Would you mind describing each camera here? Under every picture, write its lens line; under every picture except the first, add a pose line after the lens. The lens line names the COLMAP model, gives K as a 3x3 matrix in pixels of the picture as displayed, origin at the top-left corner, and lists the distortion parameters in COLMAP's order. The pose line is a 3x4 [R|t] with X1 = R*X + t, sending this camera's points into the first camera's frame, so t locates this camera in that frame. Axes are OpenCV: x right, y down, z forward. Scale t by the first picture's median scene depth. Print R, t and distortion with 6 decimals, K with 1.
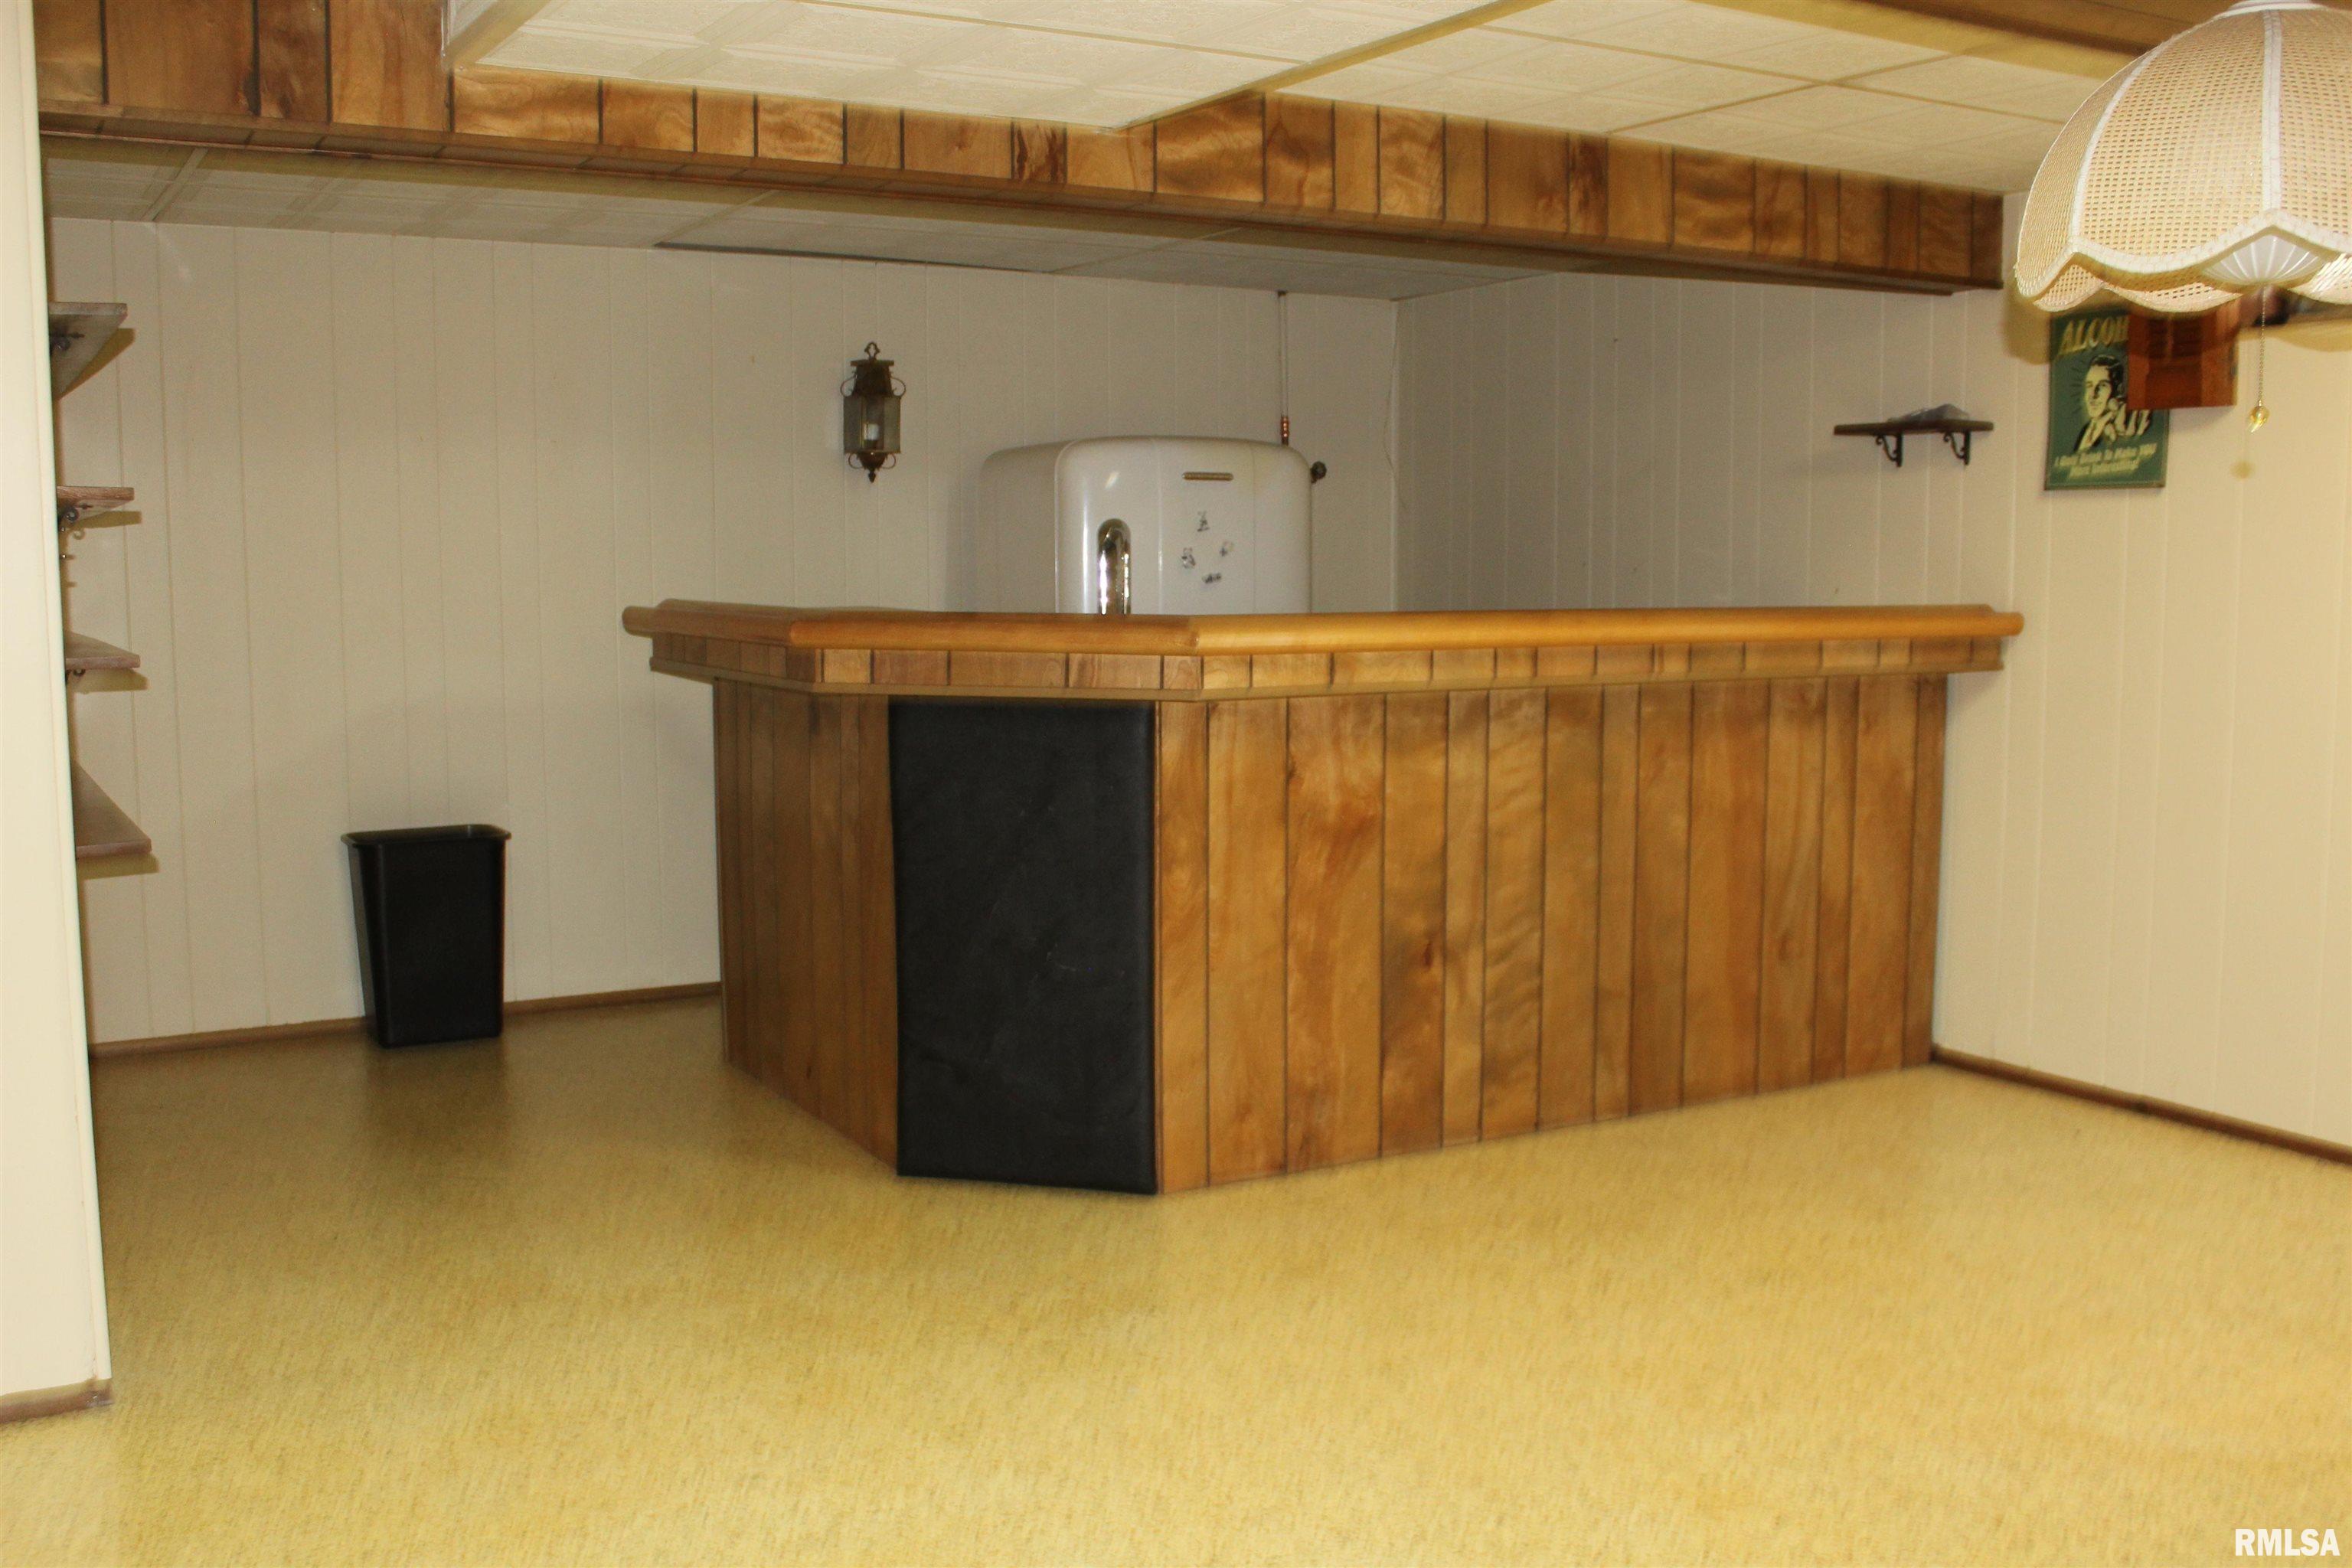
lens RADIAL K [[2276.3, 0, 1177.5], [0, 2276.3, 741.1], [0, 0, 1]] dist [-0.073612, 0.006158]
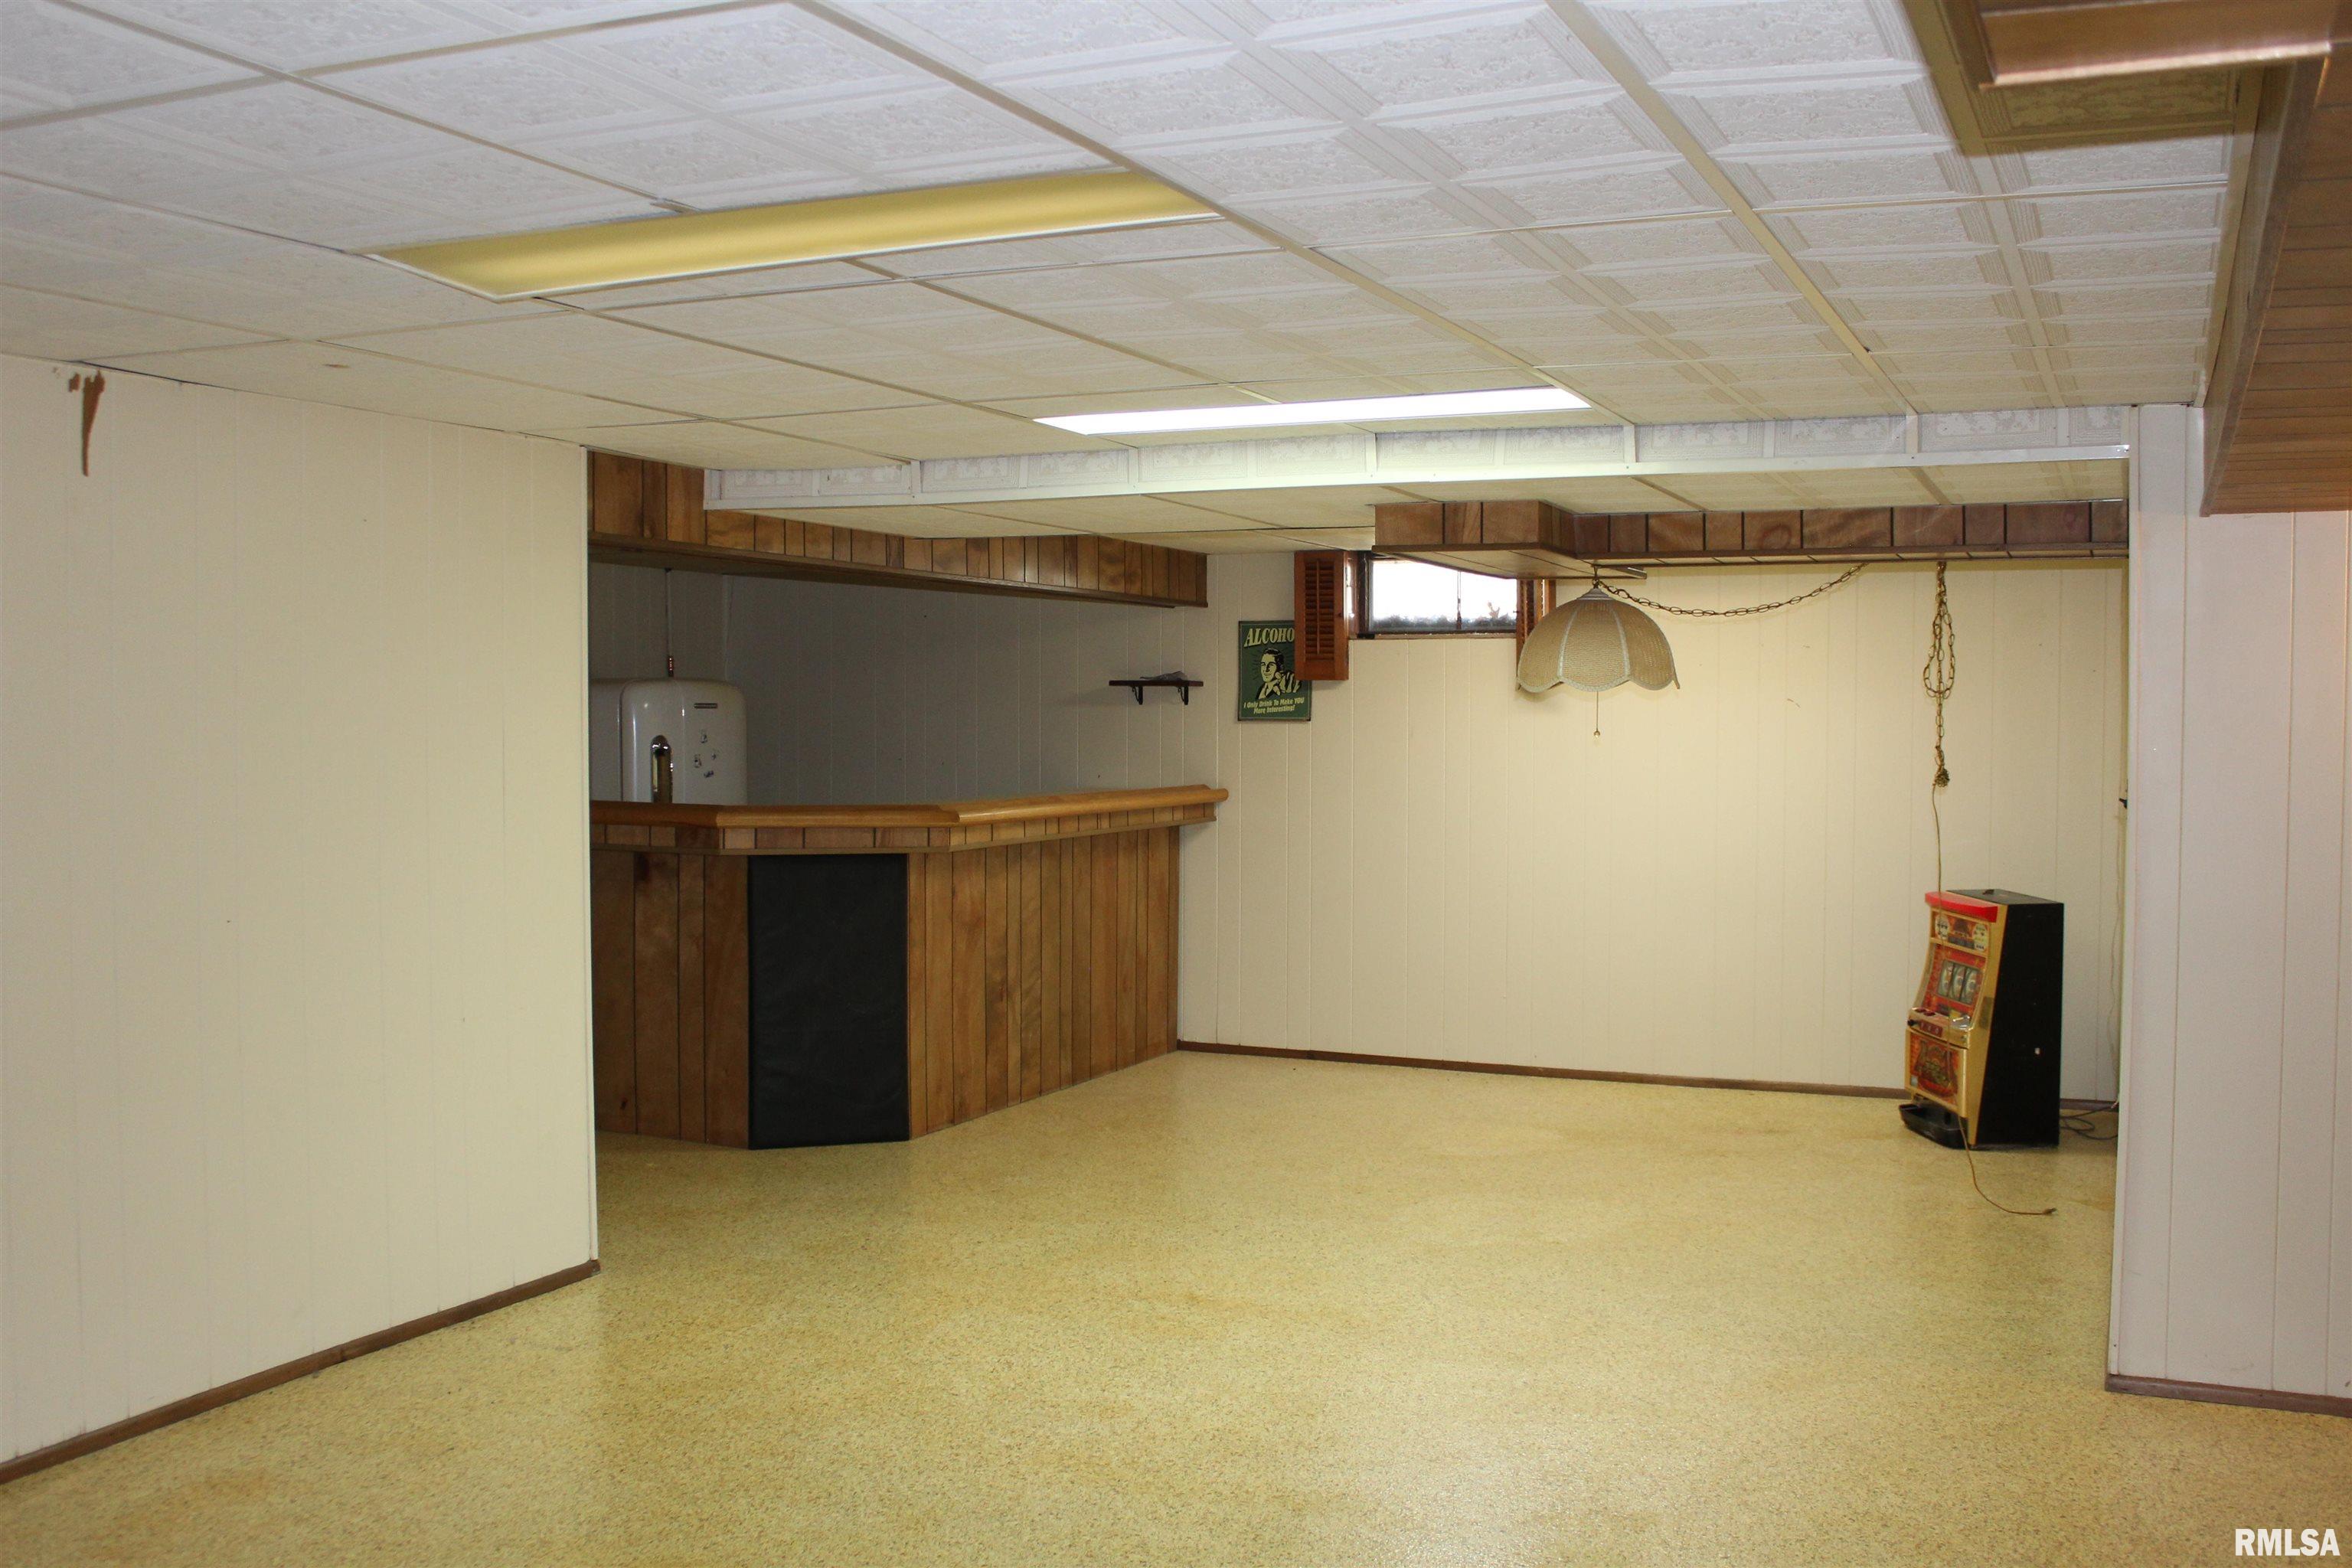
lens RADIAL K [[2276.3, 0, 1177.5], [0, 2276.3, 741.1], [0, 0, 1]] dist [-0.073612, 0.006158]
pose [[0.817795, -0.008626, 0.575445, -0.757719], [0.047108, 0.997536, -0.051995, -0.002271], [-0.573578, 0.069629, 0.816186, -0.495585]]
